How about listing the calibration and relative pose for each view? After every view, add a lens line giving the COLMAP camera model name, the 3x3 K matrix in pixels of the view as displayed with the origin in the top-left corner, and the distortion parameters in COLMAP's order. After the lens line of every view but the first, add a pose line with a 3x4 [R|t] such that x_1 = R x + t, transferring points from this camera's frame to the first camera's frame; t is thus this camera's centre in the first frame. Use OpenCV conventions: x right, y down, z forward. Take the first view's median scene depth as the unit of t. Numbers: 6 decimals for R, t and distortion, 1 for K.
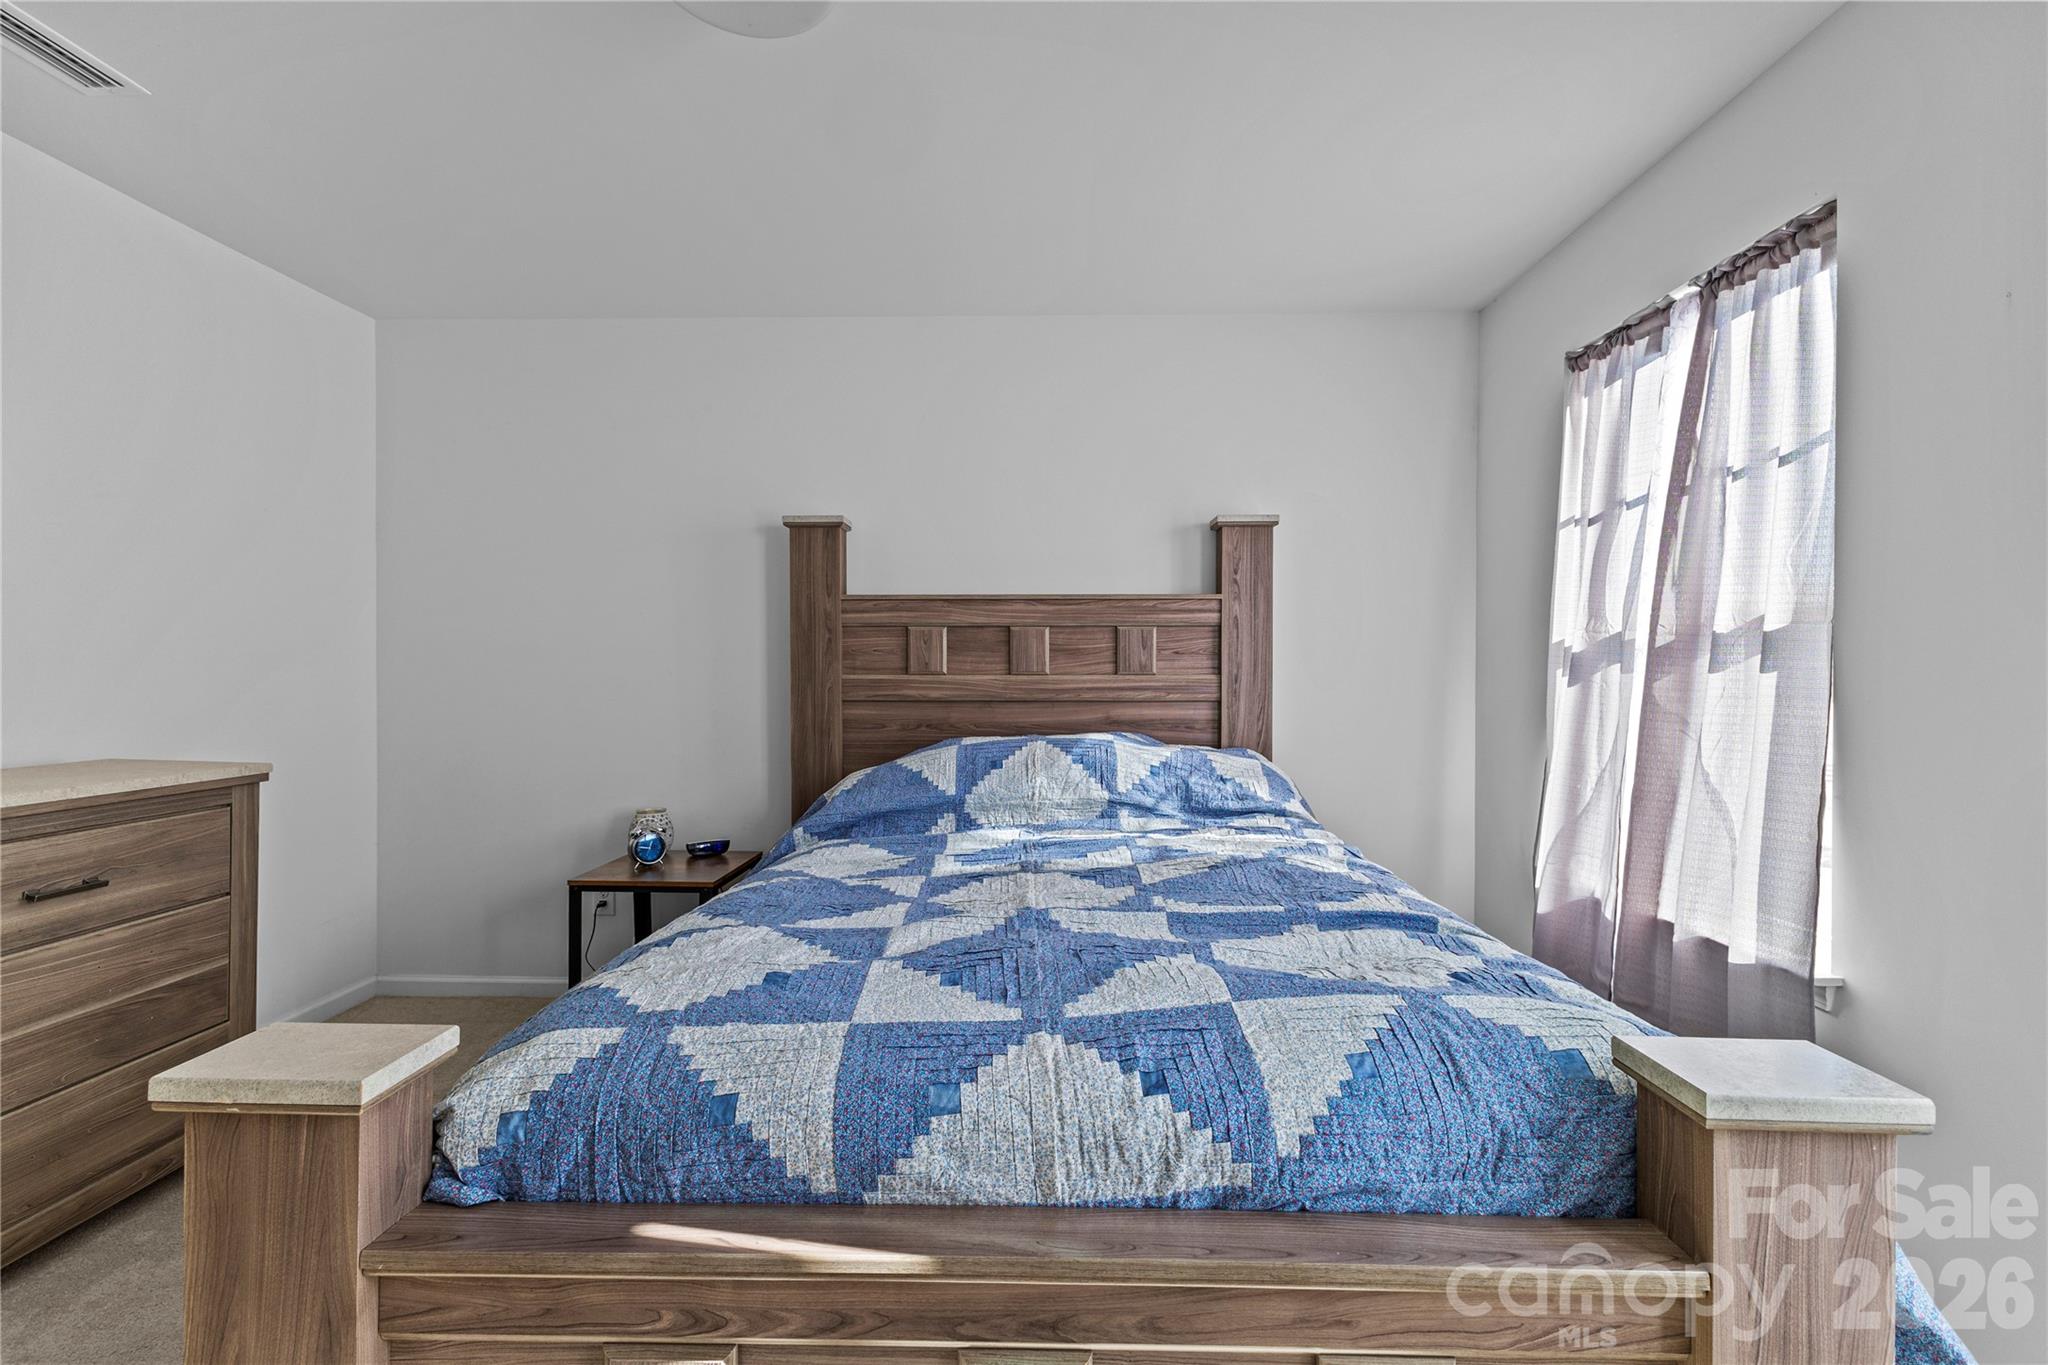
lens RADIAL K [[873.9, 0, 1026.7], [0, 873.9, 681.5], [0, 0, 1]] dist [0.001370, -0.000052]
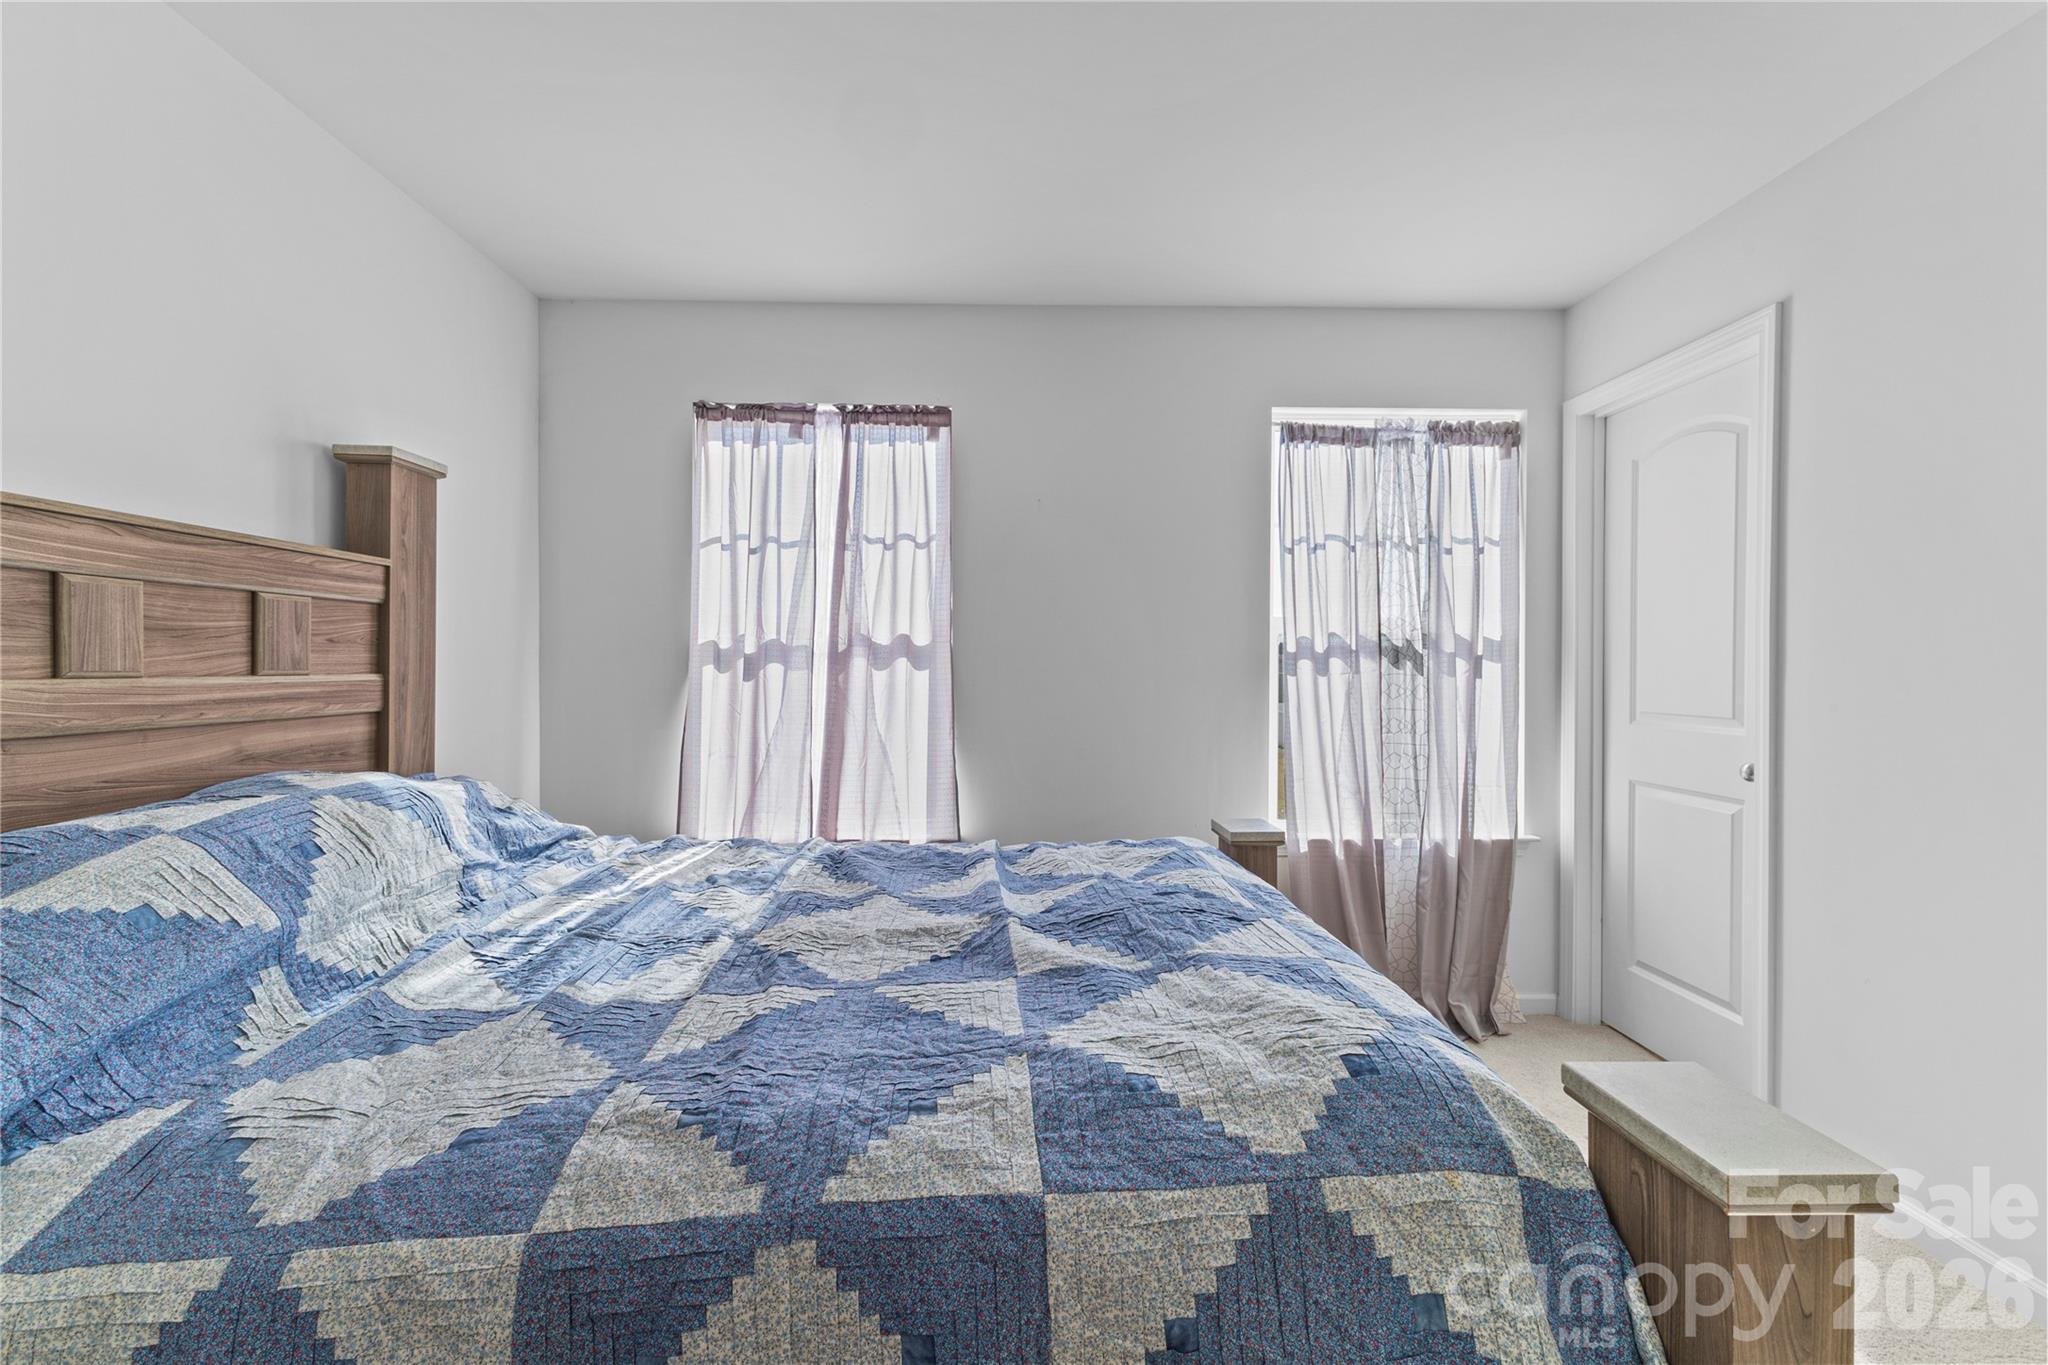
lens RADIAL K [[873.9, 0, 1027.0], [0, 873.9, 671.9], [0, 0, 1]] dist [0.001370, -0.000052]
pose [[-0.046894, -0.006613, 0.998878, -0.502095], [0.011193, 0.999912, 0.007146, -0.008734], [-0.998837, 0.011516, -0.046816, 0.520046]]
